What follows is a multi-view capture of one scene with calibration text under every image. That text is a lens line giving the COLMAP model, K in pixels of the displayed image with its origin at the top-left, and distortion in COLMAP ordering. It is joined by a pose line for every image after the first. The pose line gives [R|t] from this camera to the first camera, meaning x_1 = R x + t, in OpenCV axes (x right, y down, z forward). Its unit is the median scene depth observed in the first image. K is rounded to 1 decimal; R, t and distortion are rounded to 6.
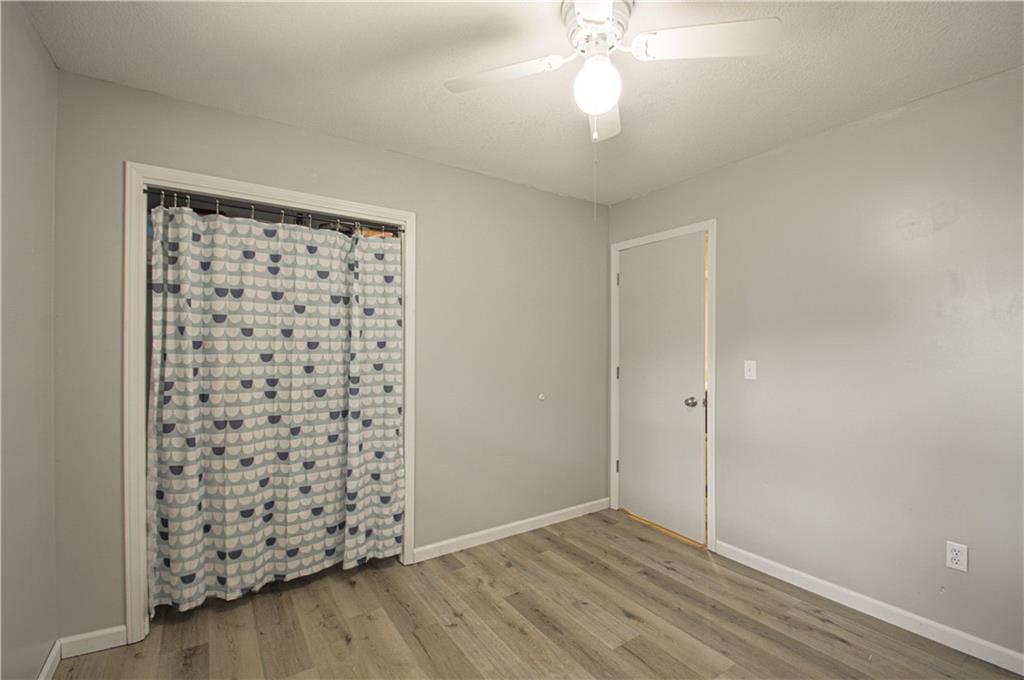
lens RADIAL K [[444.1, 0, 507.7], [0, 444.1, 343.9], [0, 0, 1]] dist [0.009079, -0.014044]
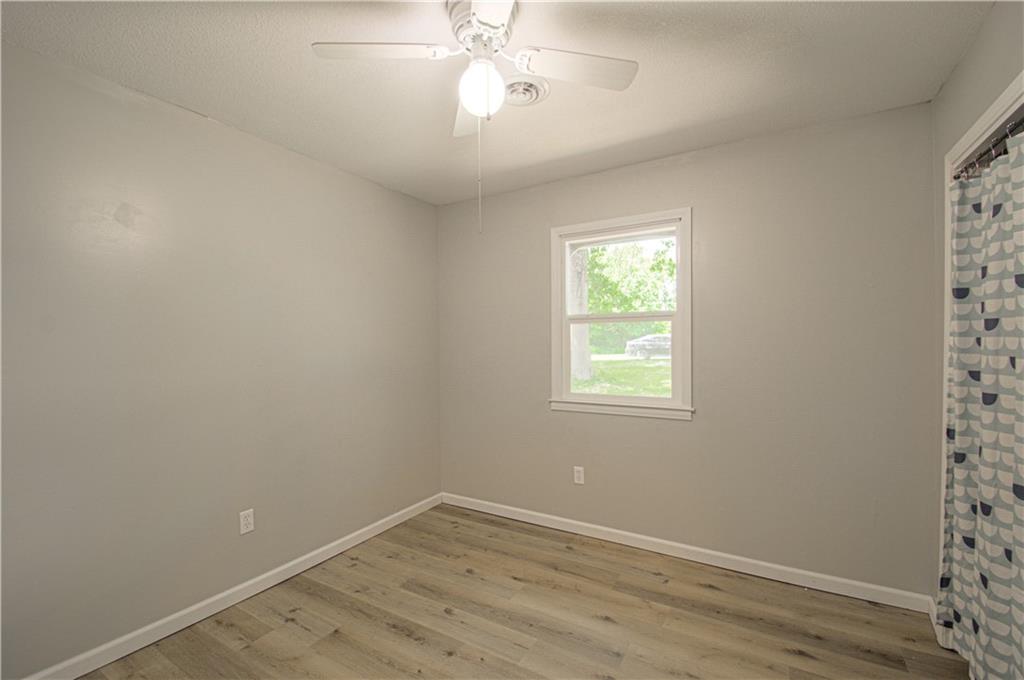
lens RADIAL K [[444.1, 0, 507.7], [0, 444.1, 343.9], [0, 0, 1]] dist [0.009079, -0.014044]
pose [[-0.906094, 0.004404, -0.423053, 0.374300], [0.001230, 0.999969, 0.007776, -0.001642], [0.423074, 0.006525, -0.906072, 1.250264]]
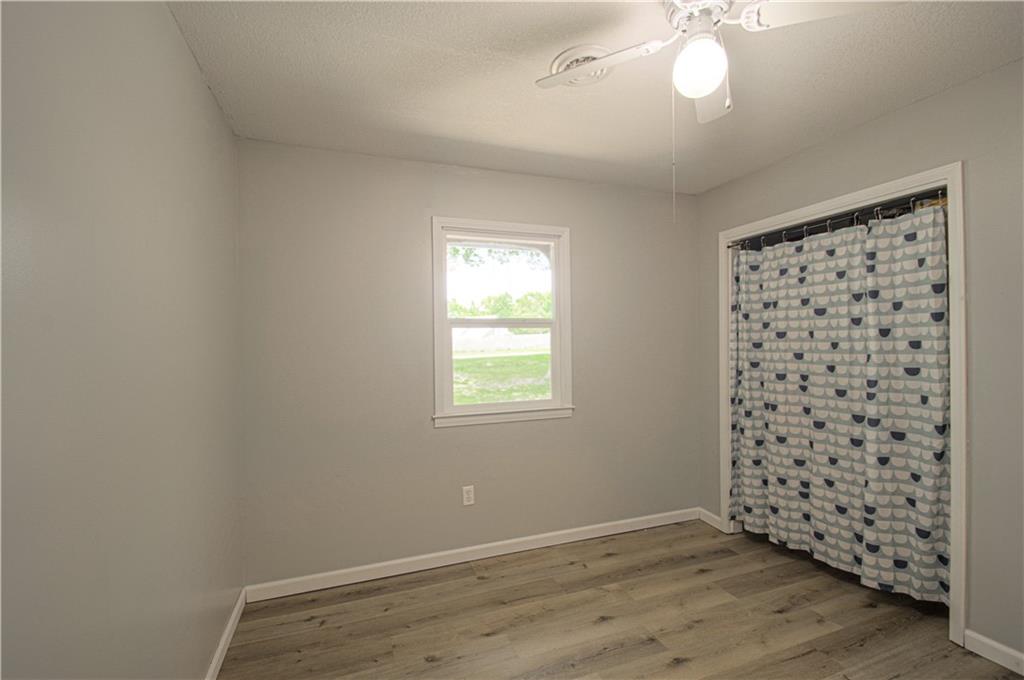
lens RADIAL K [[444.1, 0, 507.7], [0, 444.1, 343.9], [0, 0, 1]] dist [0.009079, -0.014044]
pose [[-0.235378, -0.002904, -0.971899, 0.767098], [0.009169, 0.999944, -0.005208, -0.002163], [0.971861, -0.010137, -0.235339, 0.528929]]
